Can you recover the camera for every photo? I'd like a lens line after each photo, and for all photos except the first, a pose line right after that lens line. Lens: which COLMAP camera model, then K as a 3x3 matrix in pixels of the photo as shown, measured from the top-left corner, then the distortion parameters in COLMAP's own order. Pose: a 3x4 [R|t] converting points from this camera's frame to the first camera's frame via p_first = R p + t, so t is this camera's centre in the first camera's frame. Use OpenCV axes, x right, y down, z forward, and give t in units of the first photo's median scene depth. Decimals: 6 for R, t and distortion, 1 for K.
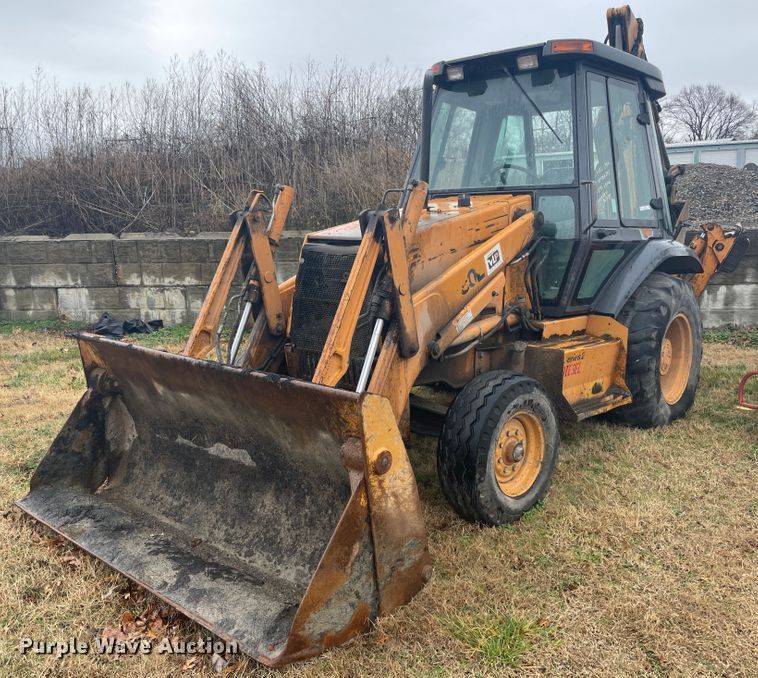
lens RADIAL K [[745.7, 0, 376.8], [0, 745.7, 331.1], [0, 0, 1]] dist [0.043452, 0.000000]
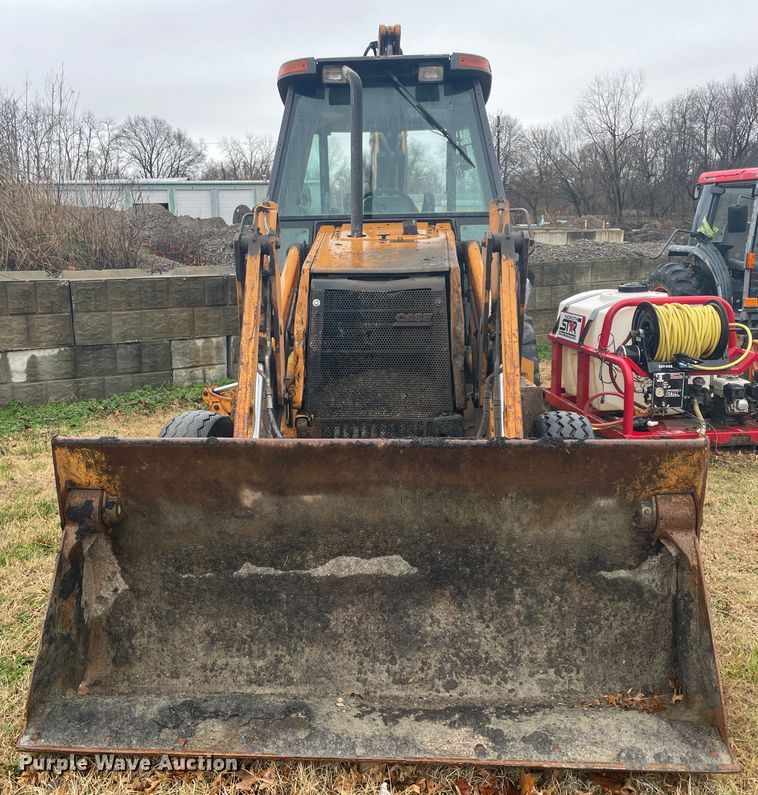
lens RADIAL K [[857.9, 0, 381.2], [0, 857.9, 396.8], [0, 0, 1]] dist [0.056124, 0.000000]
pose [[0.771793, -0.106222, 0.626939, -0.597541], [0.104515, 0.993730, 0.039705, -0.027858], [-0.627226, 0.034881, 0.778056, 0.287287]]
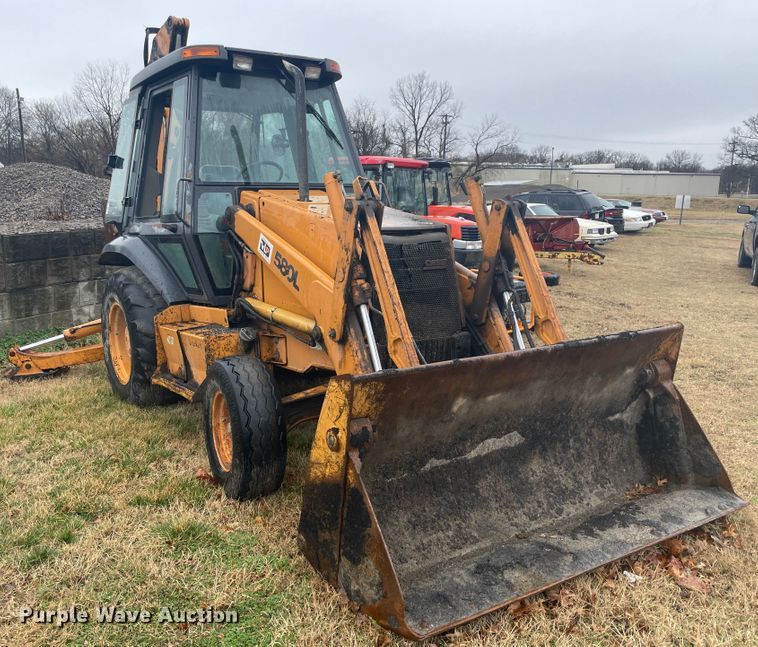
lens RADIAL K [[695.6, 0, 378.3], [0, 695.6, 329.6], [0, 0, 1]] dist [0.048028, 0.000000]
pose [[0.236741, -0.159945, 0.958317, -0.950350], [0.157637, 0.979610, 0.124556, -0.108988], [-0.958699, 0.121579, 0.257128, 0.773926]]
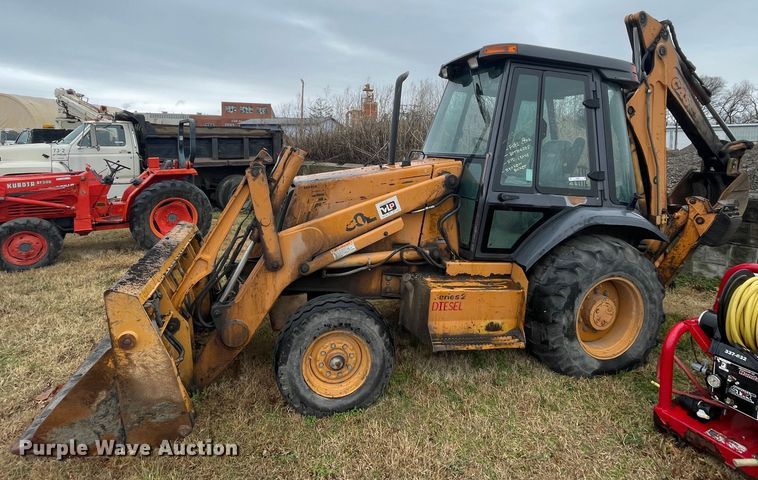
lens RADIAL K [[434.0, 0, 389.9], [0, 434.0, 165.5], [0, 0, 1]] dist [-0.007331, -0.000659]
pose [[0.833350, 0.074270, -0.547733, 0.578601], [-0.138823, 0.987293, -0.077340, -0.111858], [0.535029, 0.140489, 0.833071, 0.349210]]
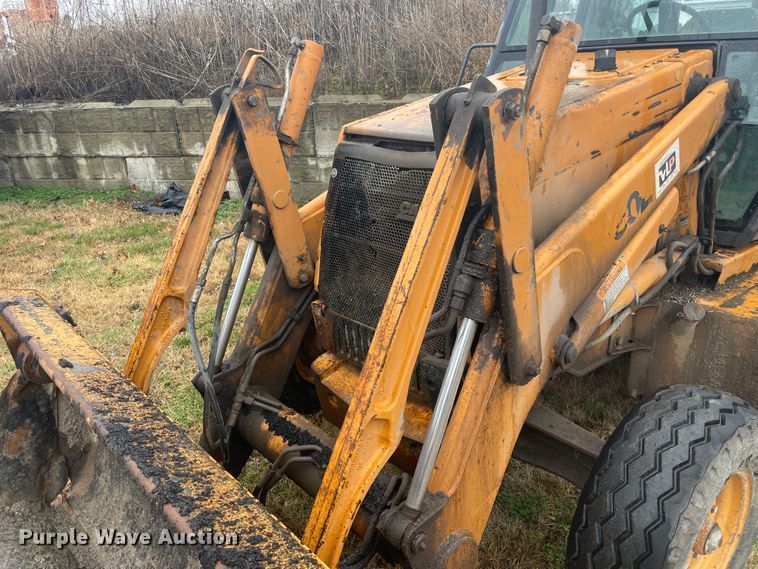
lens RADIAL K [[596.1, 0, 379.4], [0, 596.1, 283.0], [0, 0, 1]] dist [0.038411, -0.047114]
pose [[0.994322, 0.022113, -0.104092, -0.012366], [-0.002289, 0.982389, 0.186831, -0.096066], [0.106391, -0.185531, 0.976862, 0.515873]]
